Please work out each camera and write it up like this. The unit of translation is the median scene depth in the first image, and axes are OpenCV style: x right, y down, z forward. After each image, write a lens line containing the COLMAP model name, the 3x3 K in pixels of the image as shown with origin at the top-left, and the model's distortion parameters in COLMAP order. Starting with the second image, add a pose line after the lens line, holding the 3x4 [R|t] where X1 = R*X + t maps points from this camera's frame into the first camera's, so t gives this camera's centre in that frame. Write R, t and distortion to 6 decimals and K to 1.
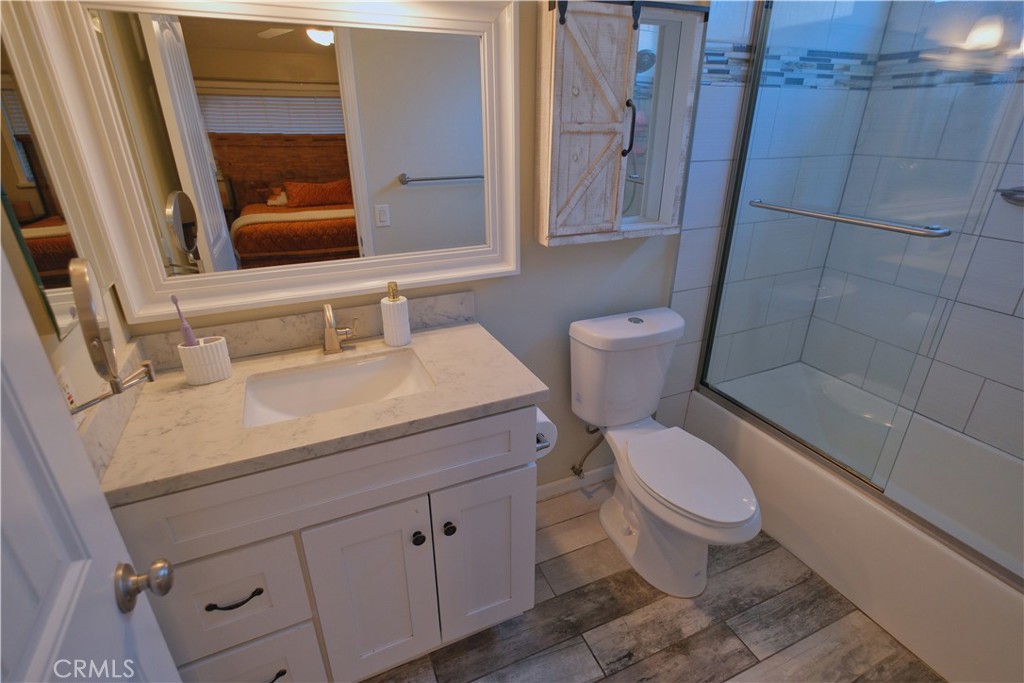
lens RADIAL K [[507.5, 0, 512.0], [0, 507.5, 341.5], [0, 0, 1]] dist [-0.001629, -0.000422]
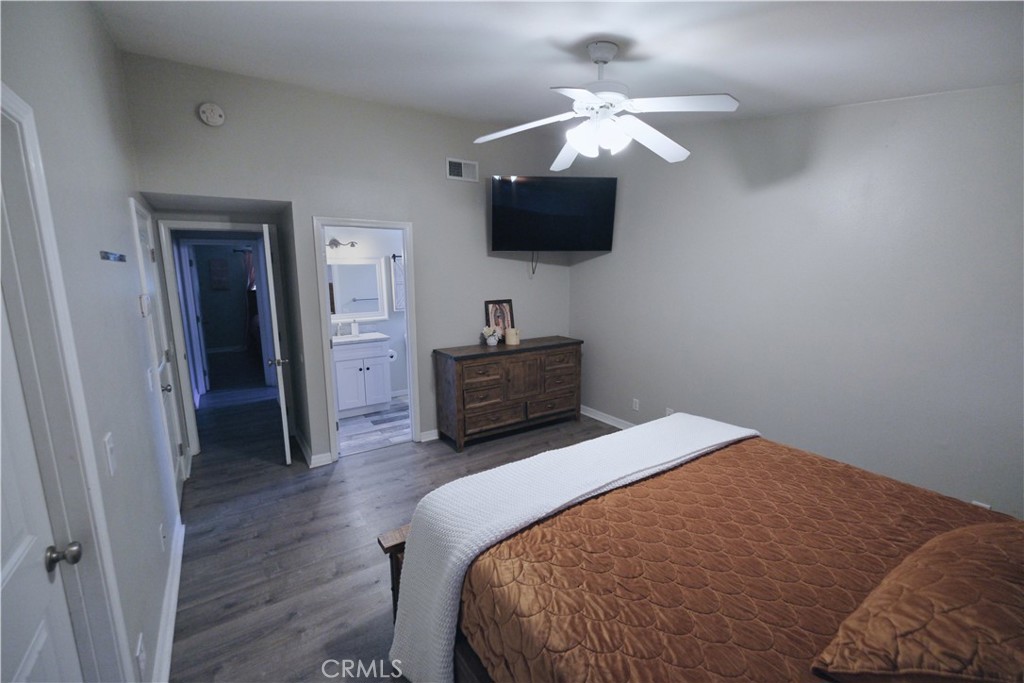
lens RADIAL K [[443.1, 0, 512.0], [0, 443.1, 341.5], [0, 0, 1]] dist [-0.000585, 0.000029]
pose [[0.986748, -0.034207, 0.158615, 0.423801], [0.071070, 0.969885, -0.232964, 0.934179], [-0.145869, 0.241149, 0.959463, -2.445981]]
